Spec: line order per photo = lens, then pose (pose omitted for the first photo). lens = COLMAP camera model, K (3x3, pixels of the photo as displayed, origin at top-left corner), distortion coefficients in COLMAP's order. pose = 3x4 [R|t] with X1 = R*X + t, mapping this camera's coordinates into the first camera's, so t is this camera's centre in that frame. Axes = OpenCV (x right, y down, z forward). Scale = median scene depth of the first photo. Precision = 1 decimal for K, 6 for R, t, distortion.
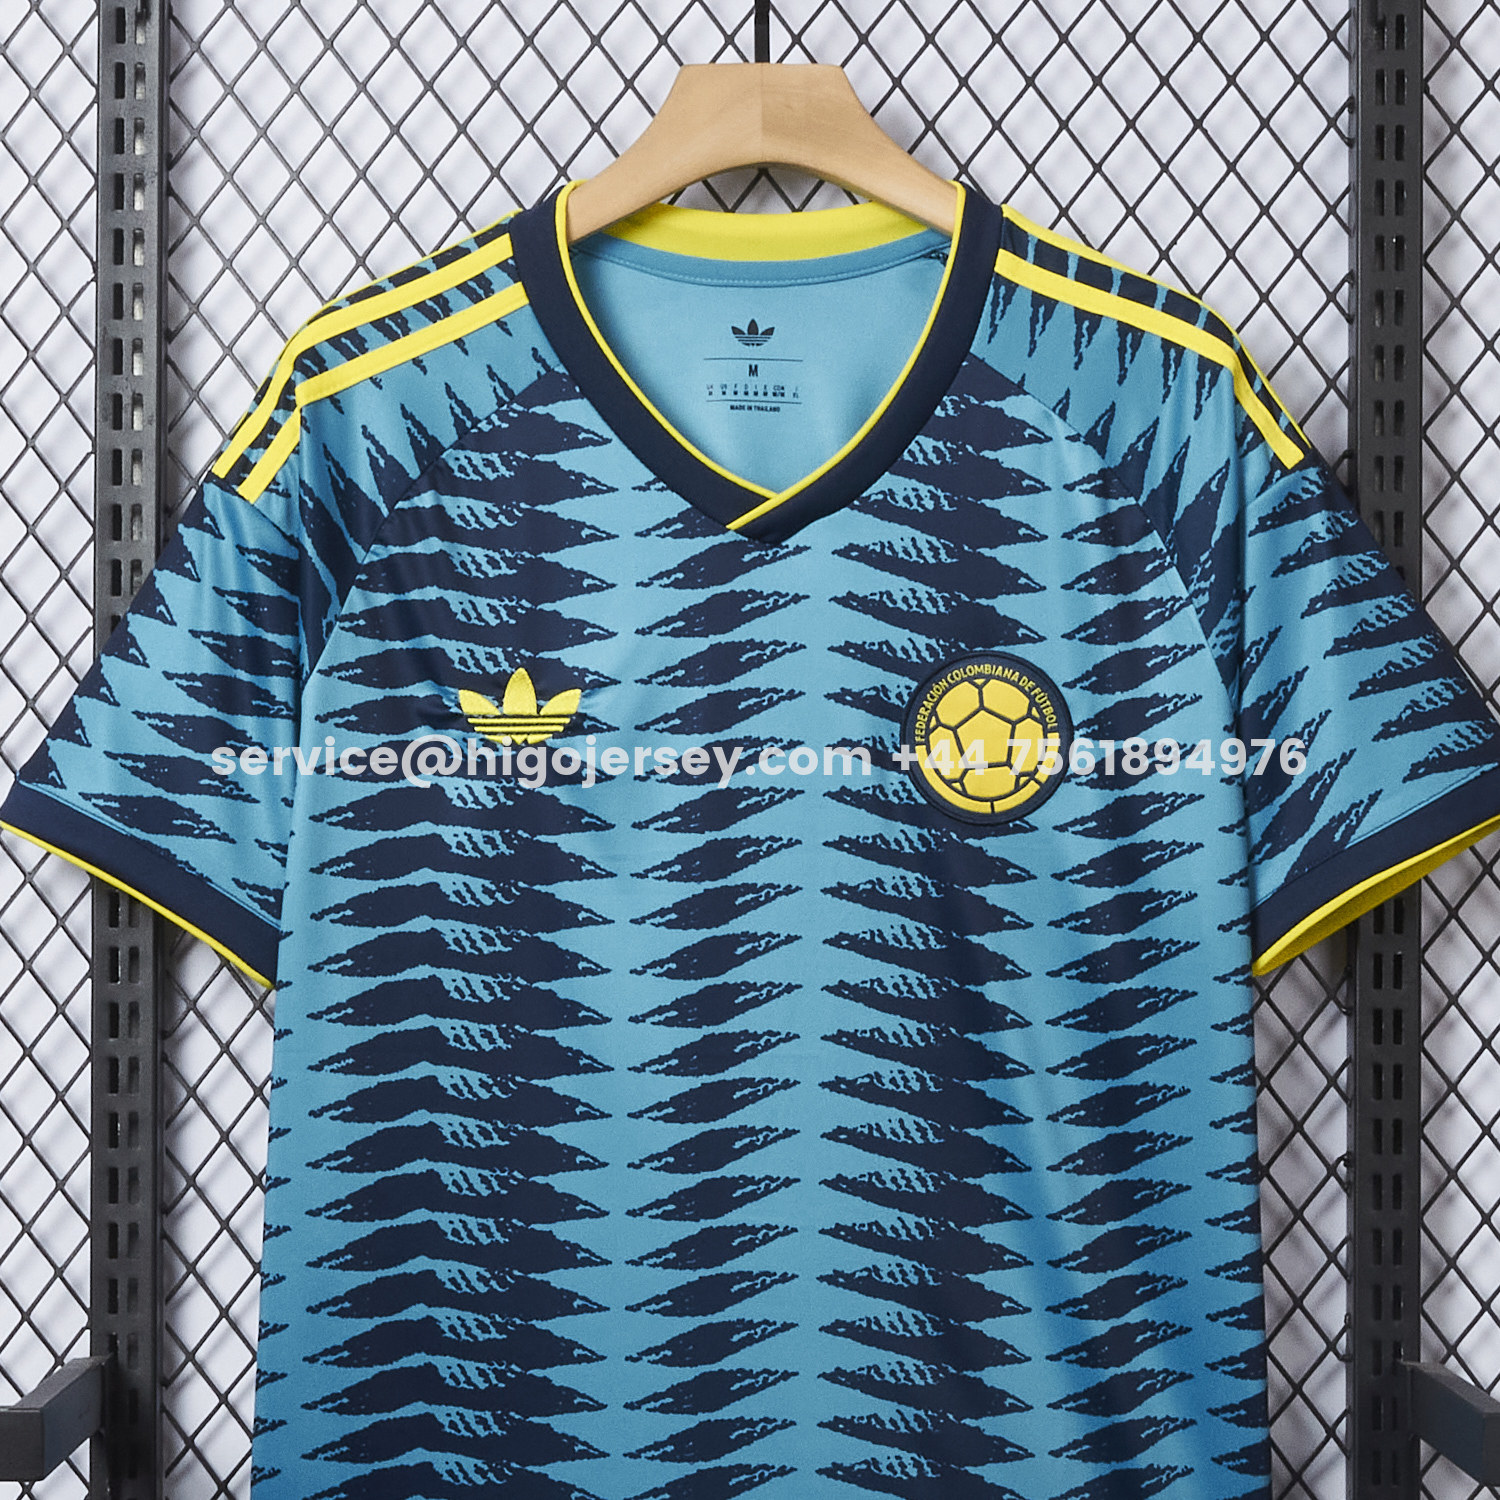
lens RADIAL K [[4050.5, 0, 750.0], [0, 4050.5, 750.0], [0, 0, 1]] dist [-0.141305, 0.517613]
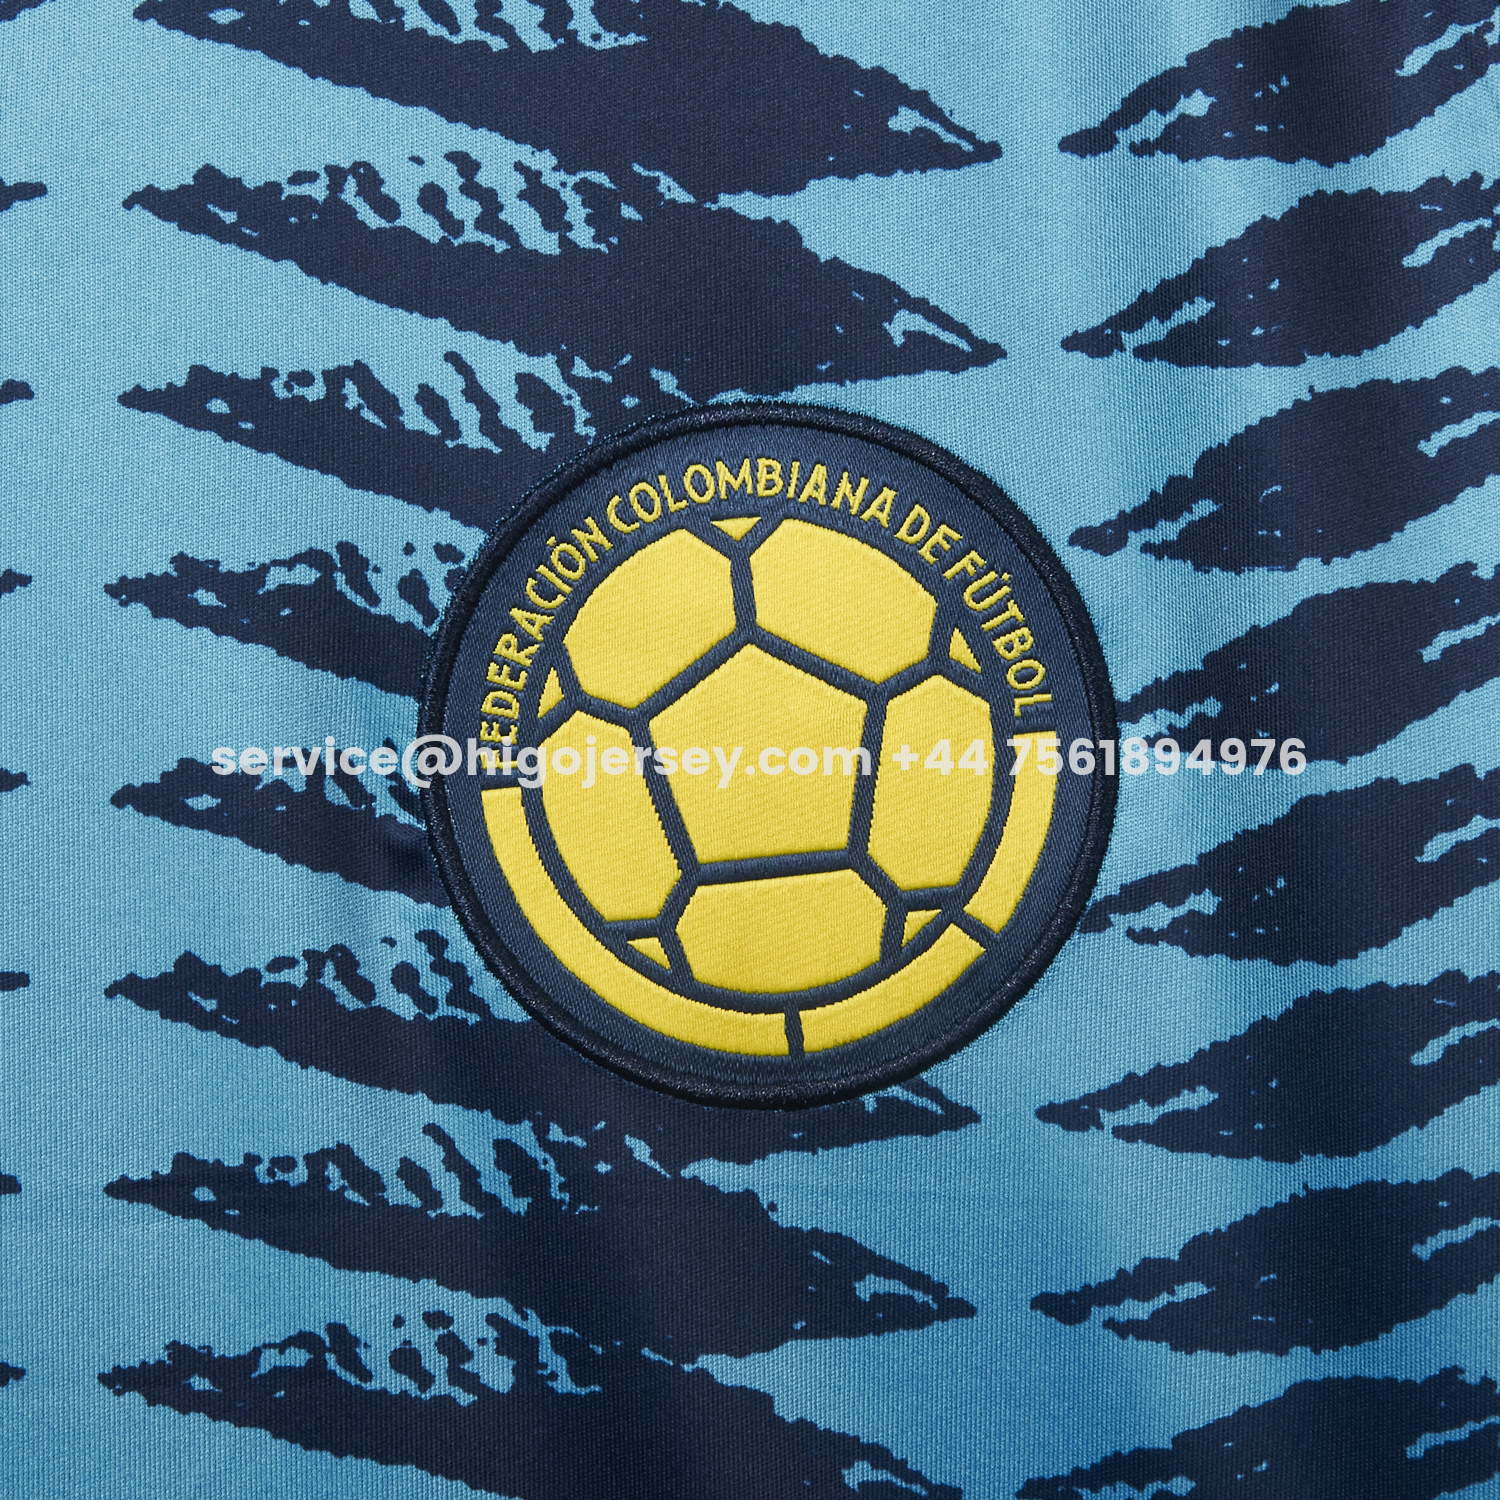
lens RADIAL K [[4050.5, 0, 750.0], [0, 4050.5, 750.0], [0, 0, 1]] dist [-0.141305, 0.517613]
pose [[0.999141, -0.009732, 0.040282, 0.047350], [0.009641, 0.999951, 0.002452, -0.003850], [-0.040304, -0.002061, 0.999185, 0.751905]]
